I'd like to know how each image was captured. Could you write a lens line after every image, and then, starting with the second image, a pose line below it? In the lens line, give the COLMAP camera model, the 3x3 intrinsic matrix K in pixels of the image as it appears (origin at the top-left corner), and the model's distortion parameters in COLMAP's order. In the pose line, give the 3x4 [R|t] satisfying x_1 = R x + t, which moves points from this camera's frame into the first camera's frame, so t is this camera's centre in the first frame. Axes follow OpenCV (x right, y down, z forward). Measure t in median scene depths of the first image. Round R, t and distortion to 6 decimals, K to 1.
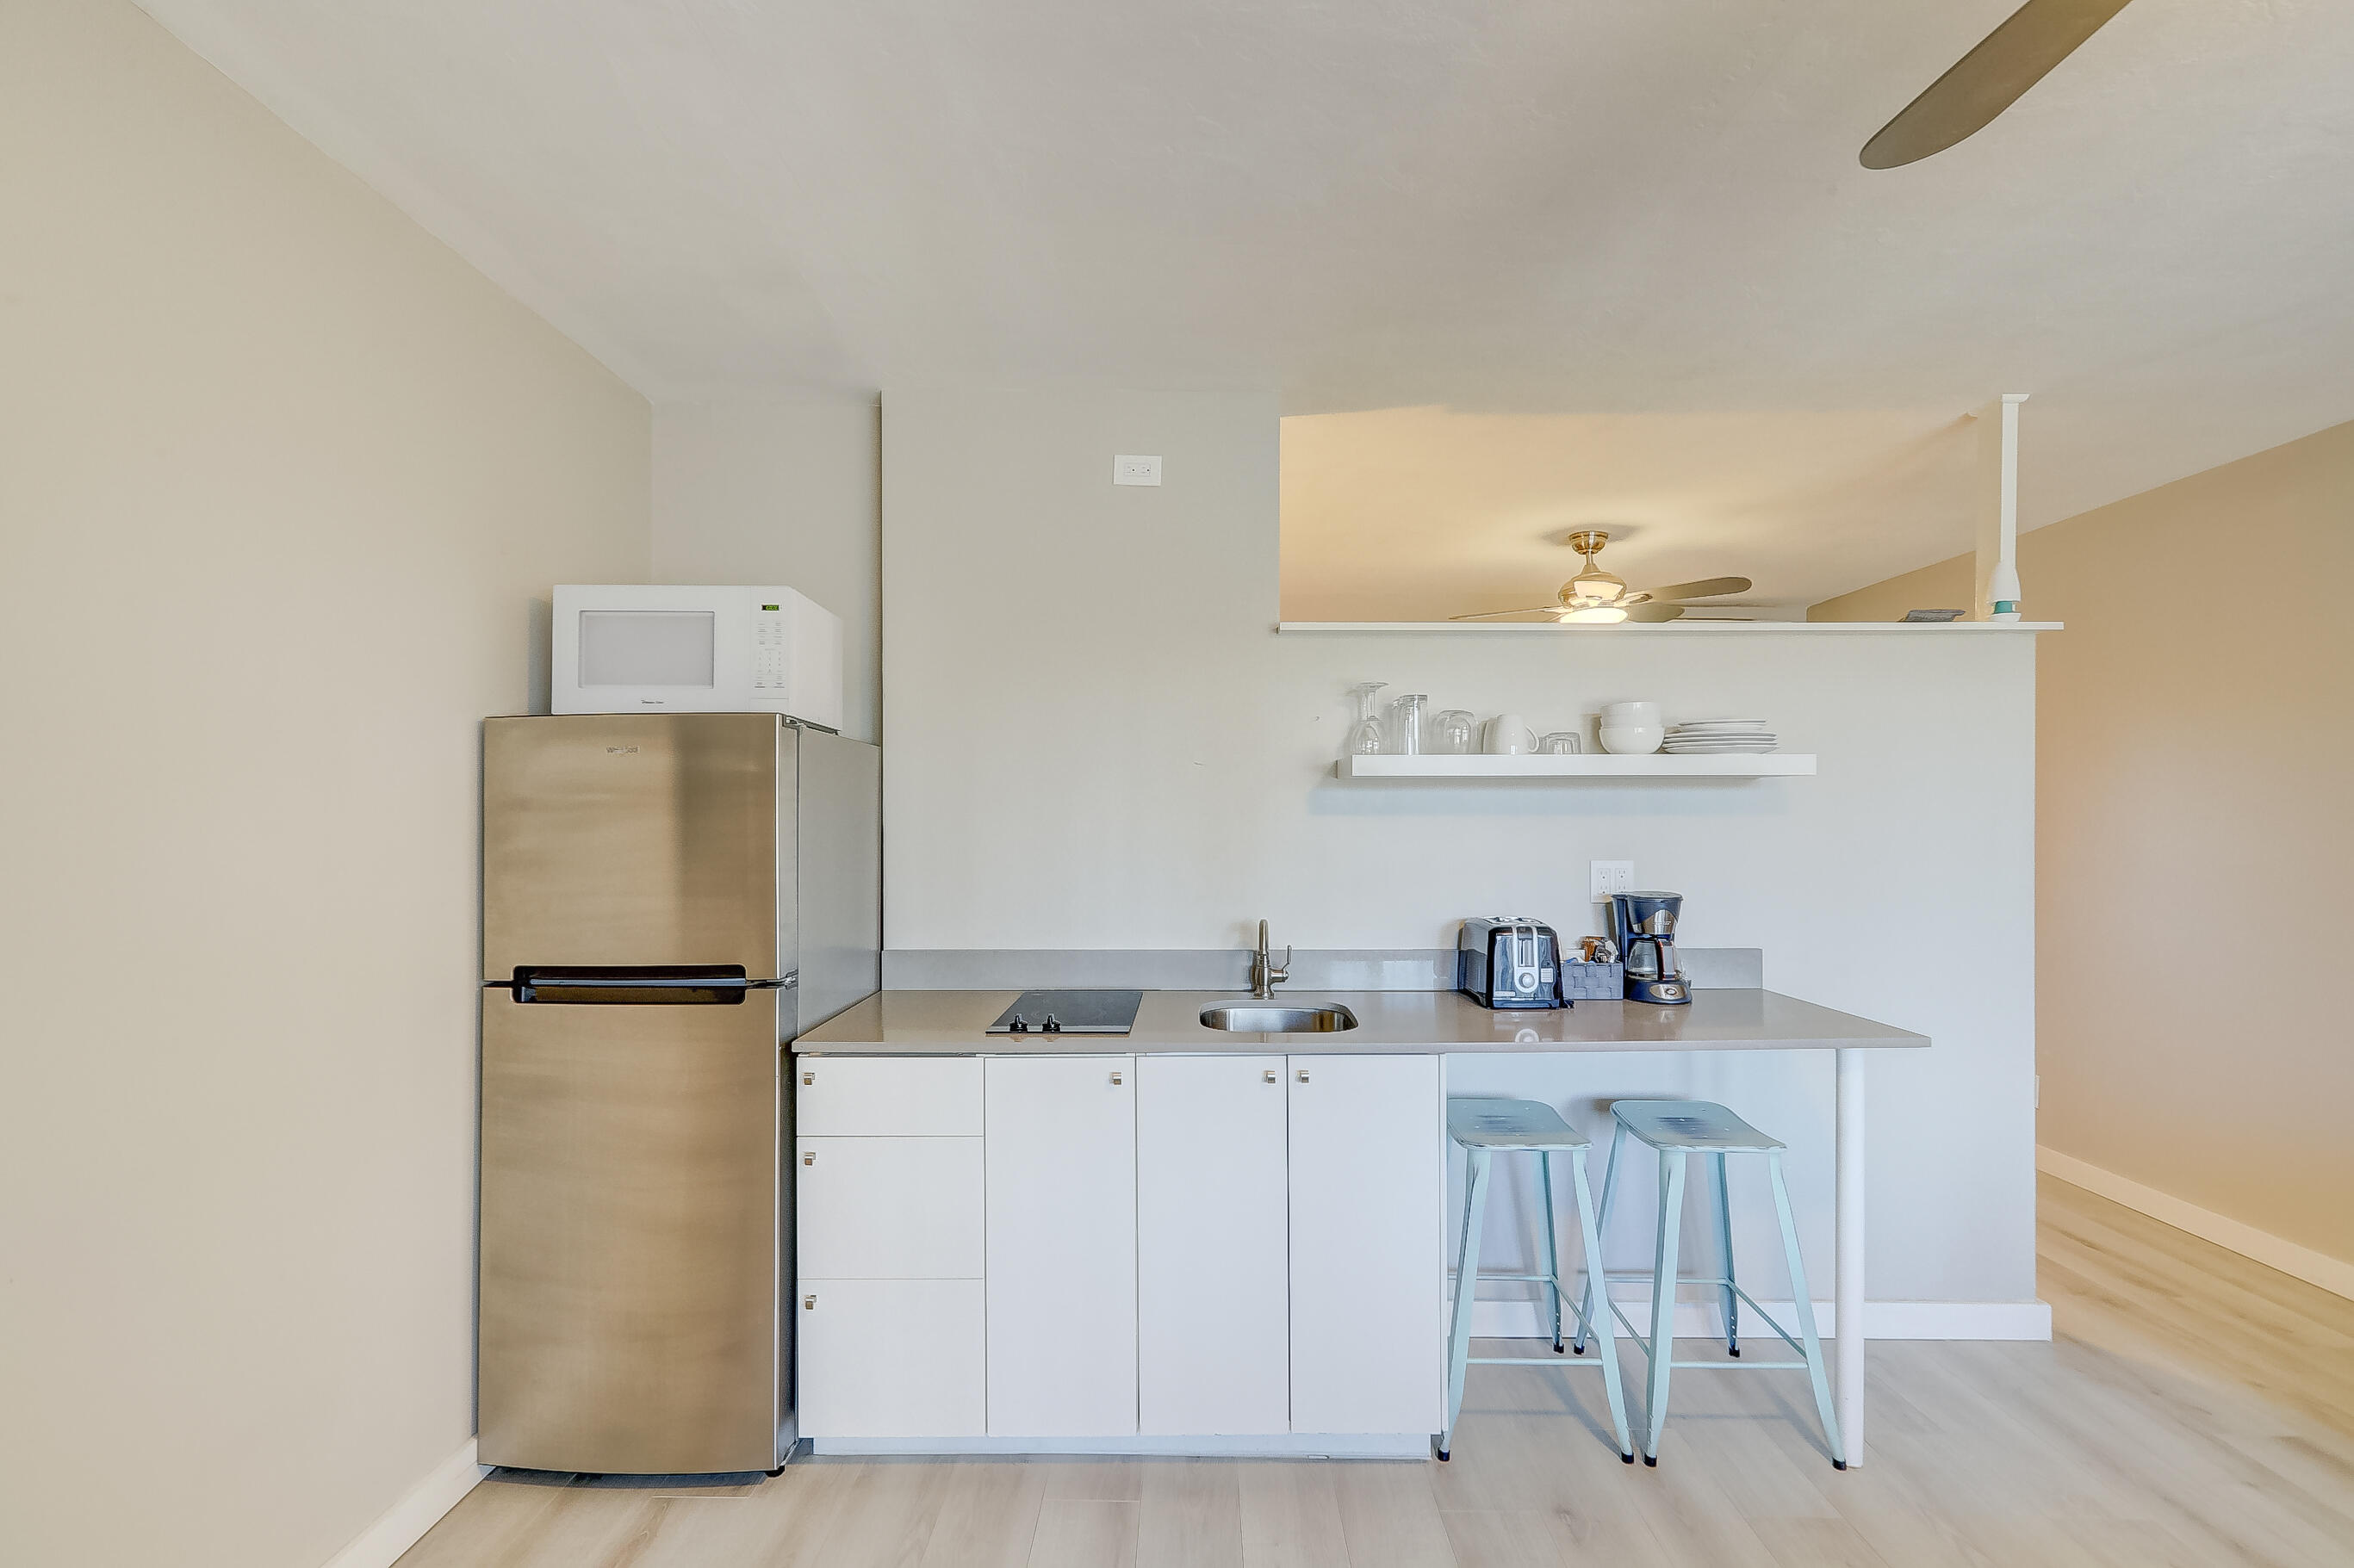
lens RADIAL K [[1067.9, 0, 1180.0], [0, 1067.9, 820.5], [0, 0, 1]] dist [0.000190, 0.000977]
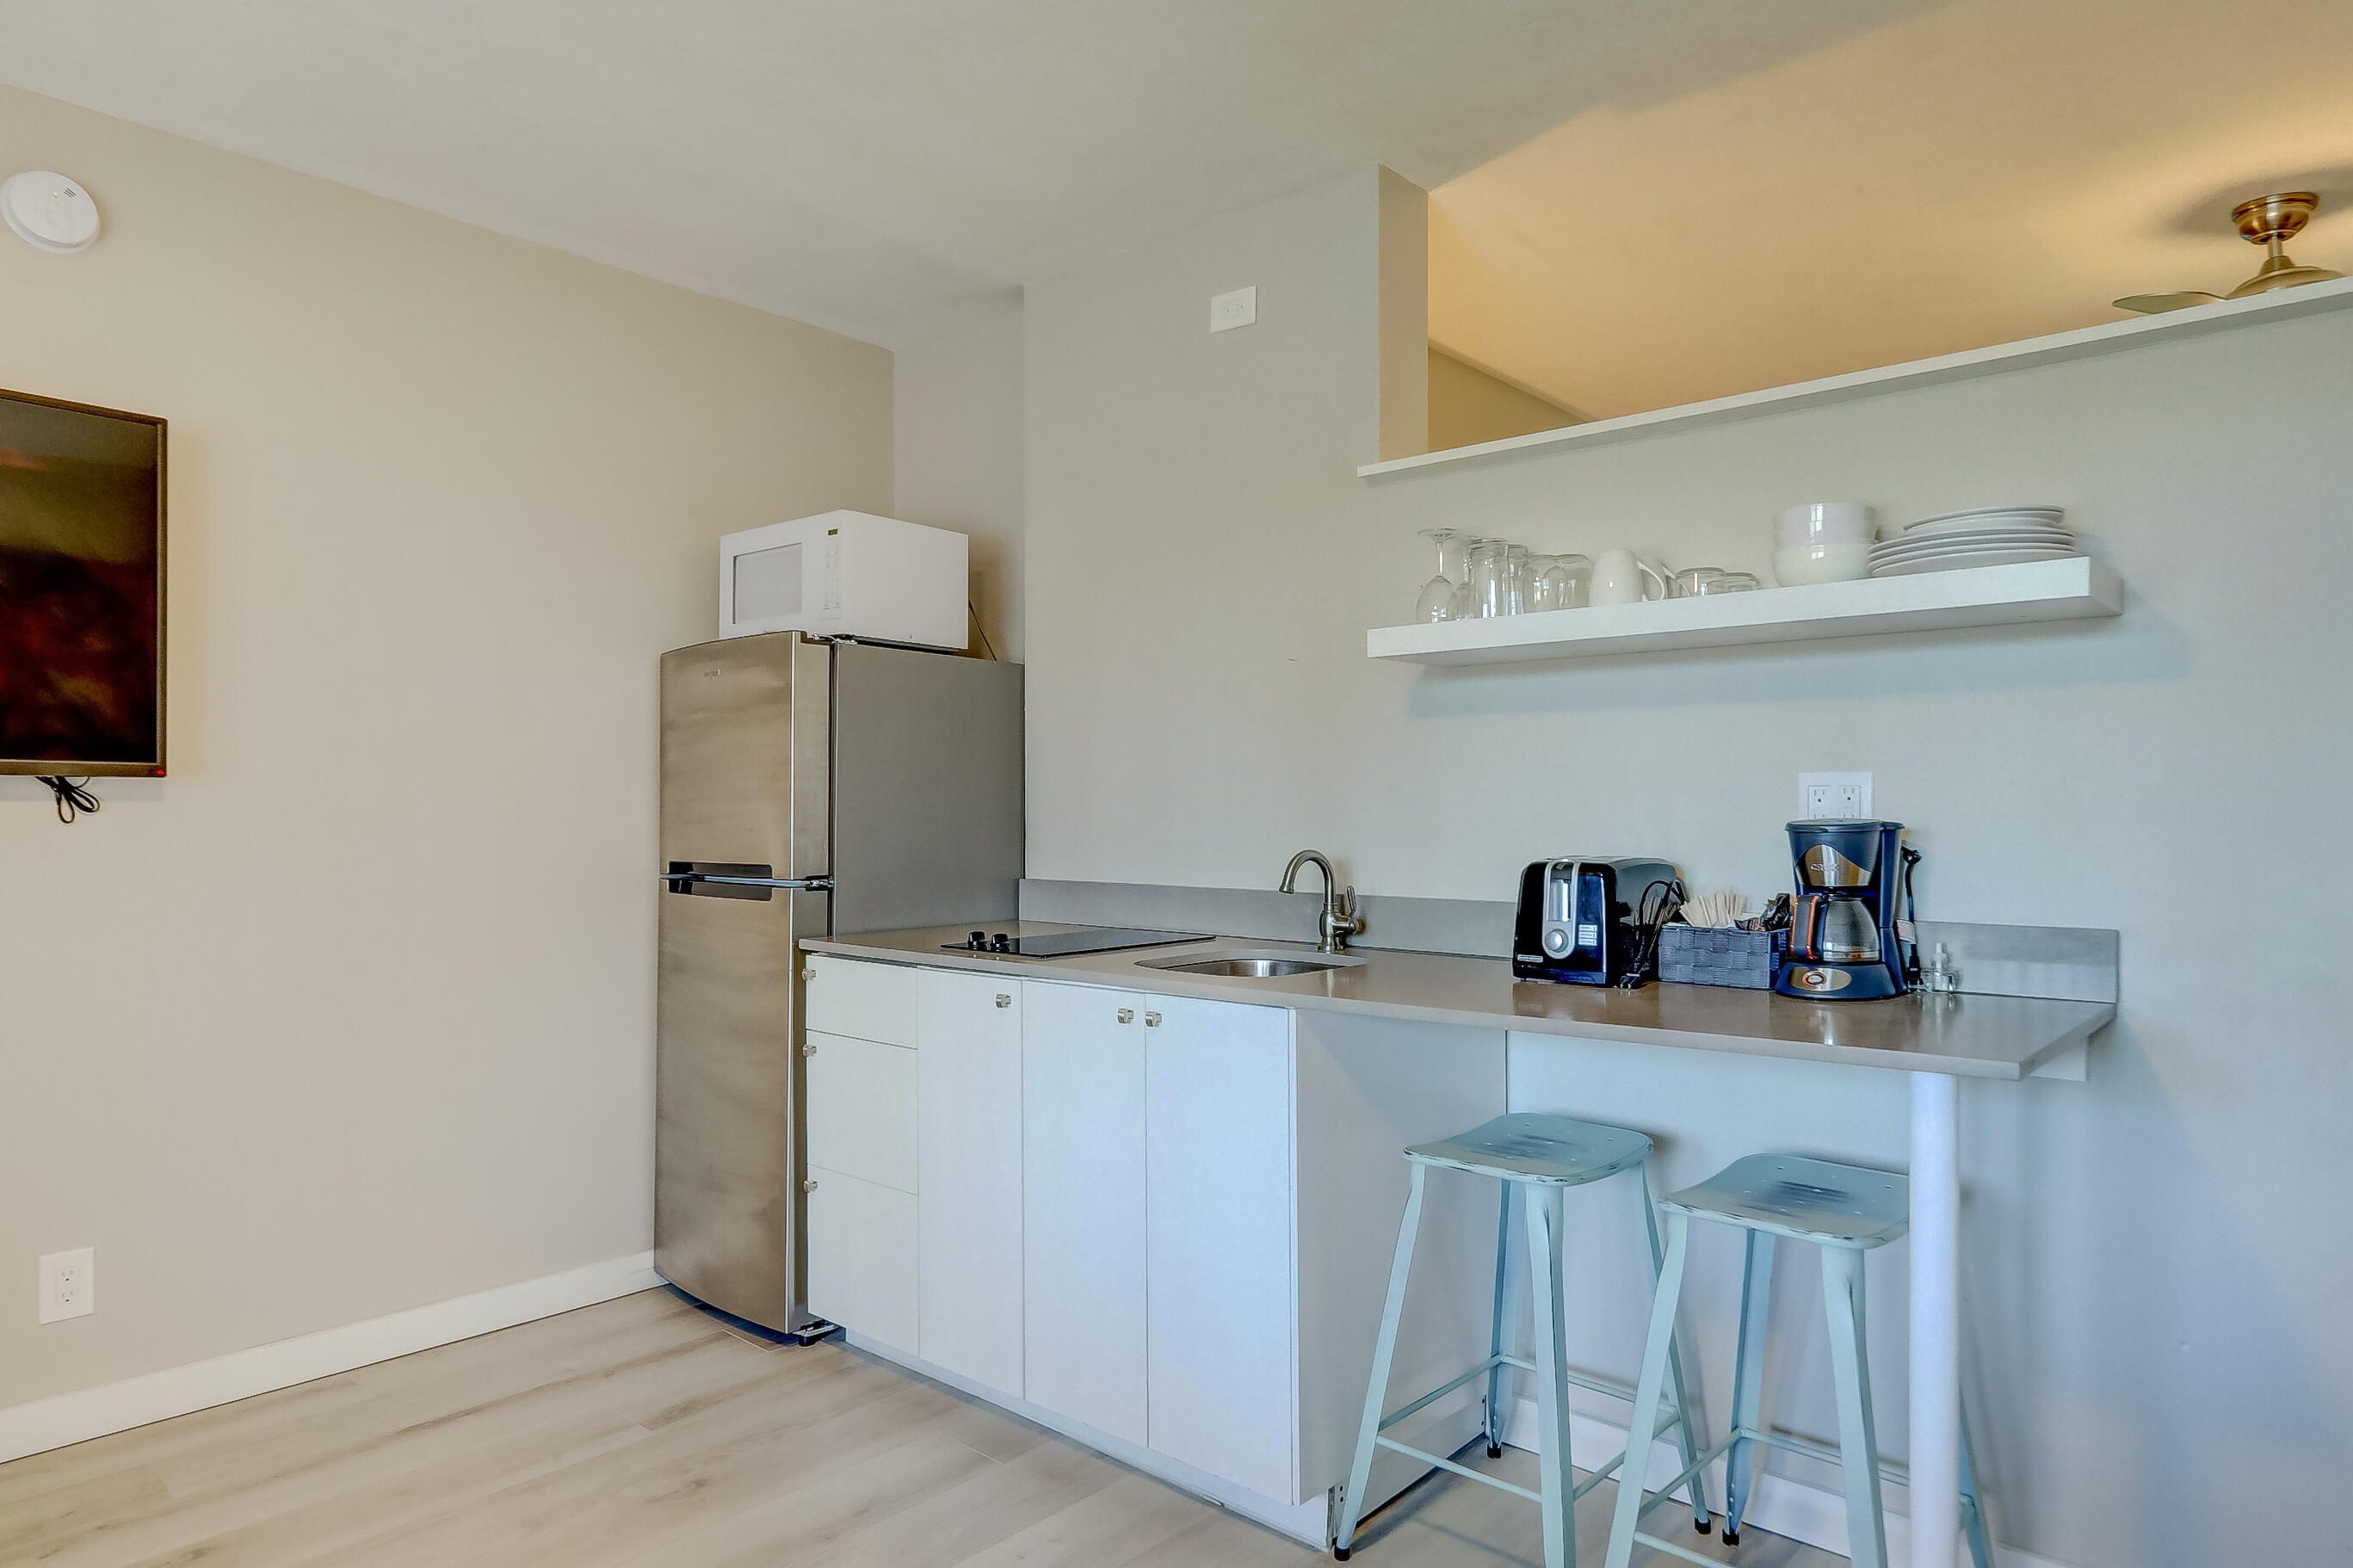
lens RADIAL K [[1395.0, 0, 1210.5], [0, 1395.0, 825.8], [0, 0, 1]] dist [0.004595, -0.000740]
pose [[0.758182, 0.008963, -0.651982, 0.814225], [-0.001594, 0.999928, 0.011892, 0.073849], [0.652042, -0.007977, 0.758141, 0.203354]]
